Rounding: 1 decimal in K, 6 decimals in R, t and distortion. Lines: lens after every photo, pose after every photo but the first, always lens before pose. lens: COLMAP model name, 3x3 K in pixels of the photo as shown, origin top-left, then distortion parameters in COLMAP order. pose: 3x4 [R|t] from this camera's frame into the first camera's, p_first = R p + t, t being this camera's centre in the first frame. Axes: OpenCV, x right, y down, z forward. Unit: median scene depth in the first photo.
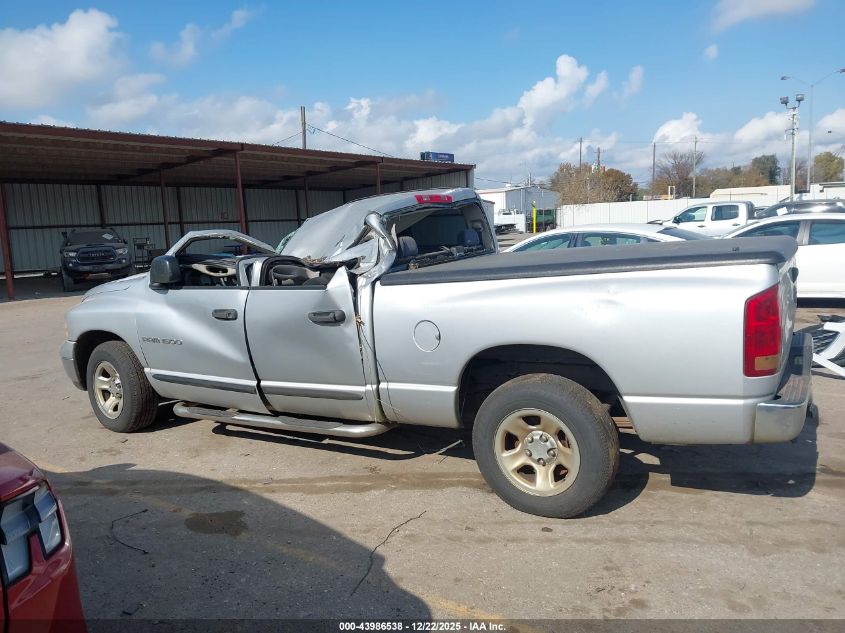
lens RADIAL K [[662.0, 0, 422.5], [0, 662.0, 316.5], [0, 0, 1]] dist [-0.001839, -0.003904]
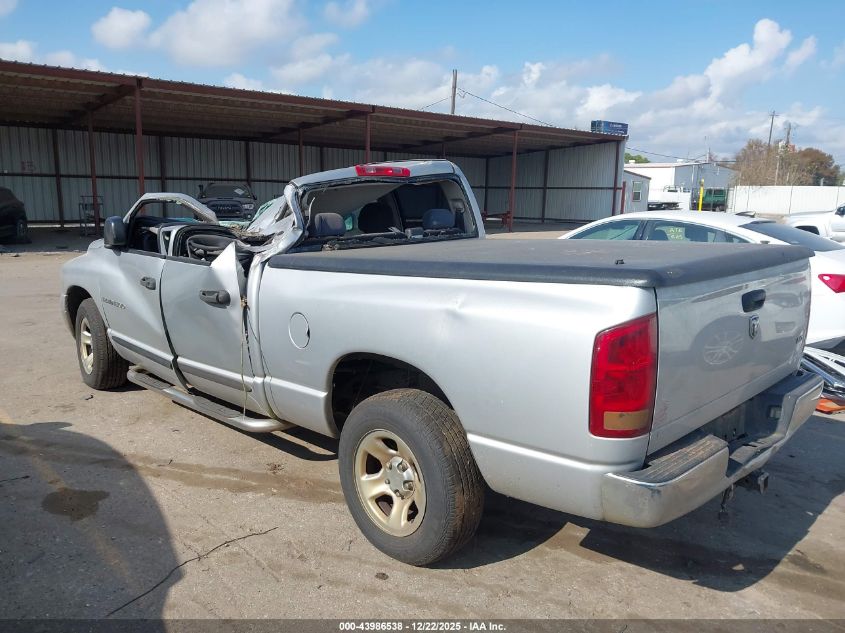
lens RADIAL K [[668.1, 0, 422.5], [0, 668.1, 316.5], [0, 0, 1]] dist [0.011298, -0.035285]
pose [[0.970546, 0.099220, -0.219534, 0.303564], [-0.089245, 0.994494, 0.054923, -0.044009], [0.223775, -0.033713, 0.974058, 0.152285]]
